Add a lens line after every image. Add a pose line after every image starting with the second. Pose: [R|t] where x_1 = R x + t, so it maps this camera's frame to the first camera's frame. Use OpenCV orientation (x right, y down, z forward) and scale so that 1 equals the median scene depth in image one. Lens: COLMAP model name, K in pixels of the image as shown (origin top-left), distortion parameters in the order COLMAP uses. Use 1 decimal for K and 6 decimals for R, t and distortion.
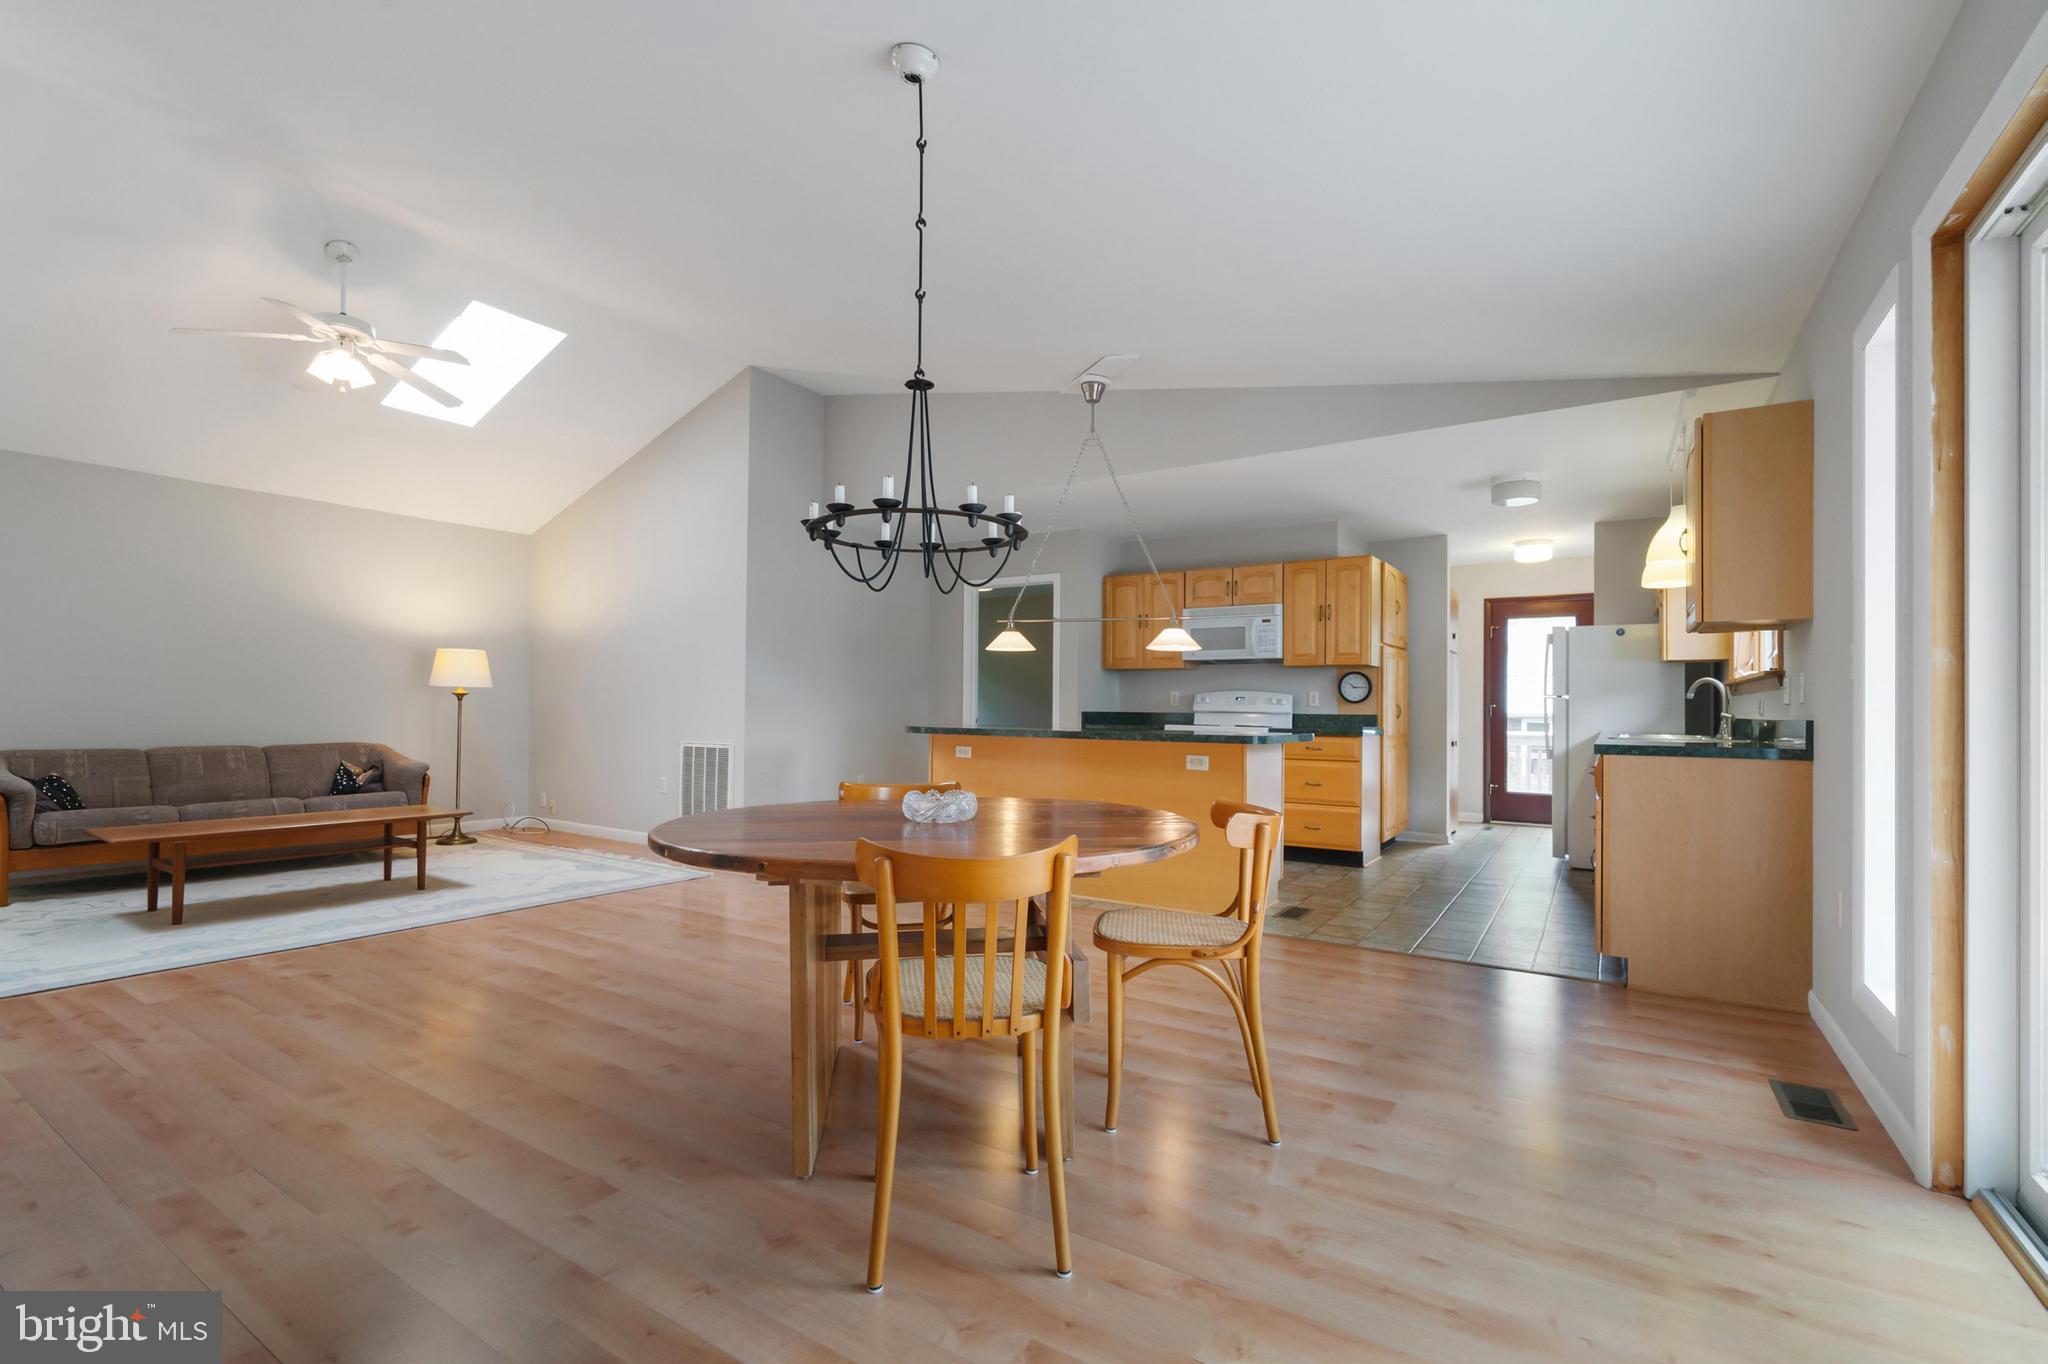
lens RADIAL K [[905.2, 0, 1029.1], [0, 905.2, 696.7], [0, 0, 1]] dist [-0.001769, -0.000003]
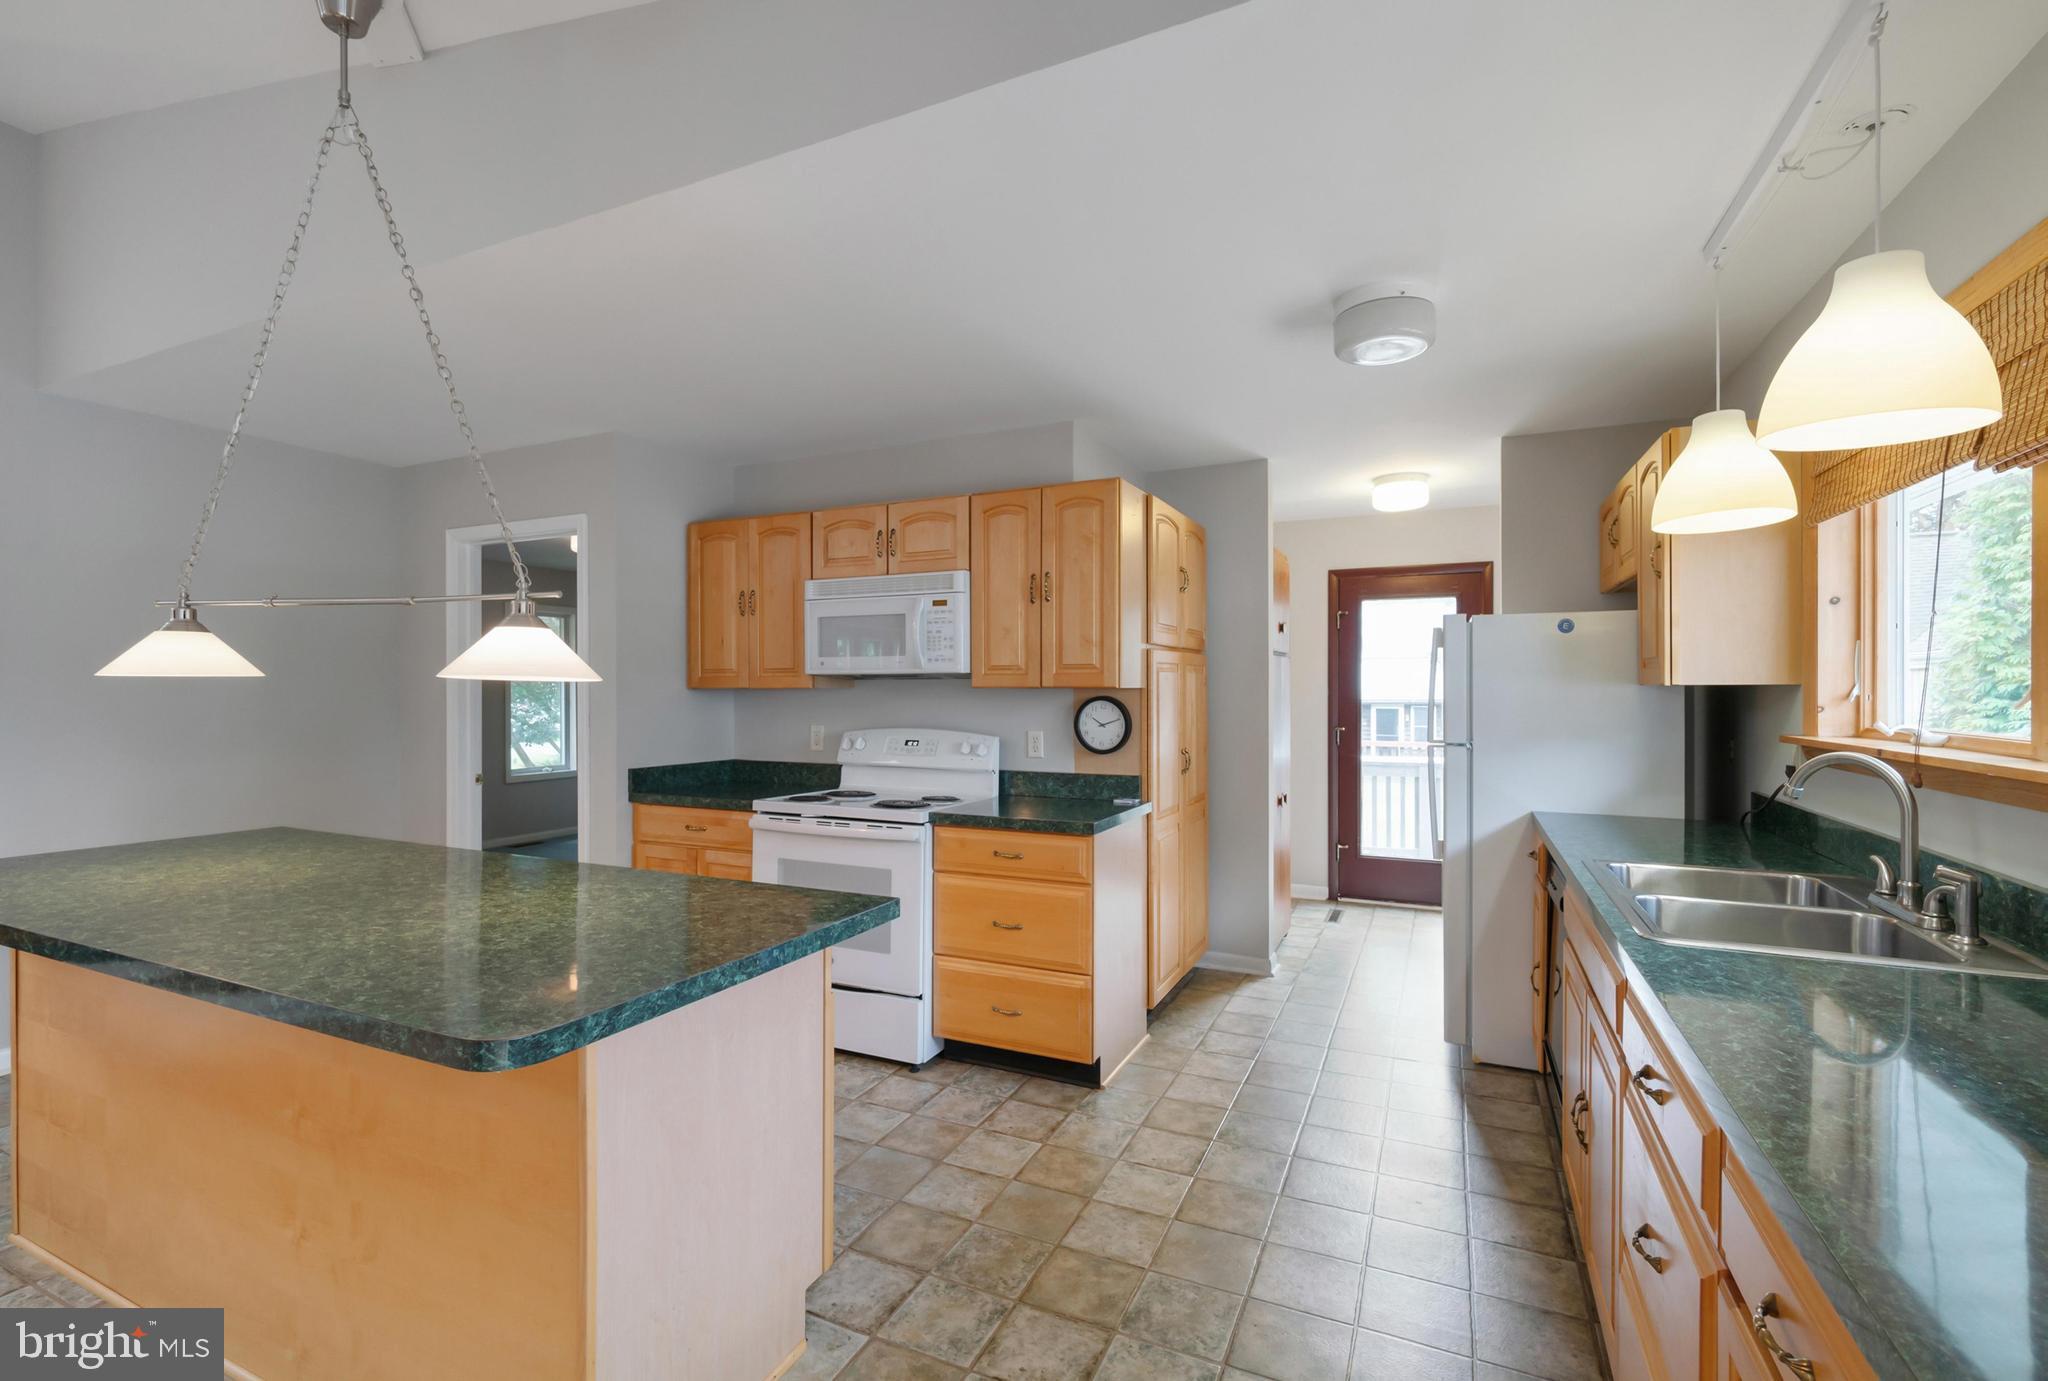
lens RADIAL K [[898.5, 0, 1024.0], [0, 898.5, 690.5], [0, 0, 1]] dist [-0.009030, -0.000016]
pose [[0.991260, -0.010281, 0.131525, 0.239487], [0.008148, 0.999827, 0.016748, -0.040135], [-0.131674, -0.015530, 0.991171, 0.463056]]
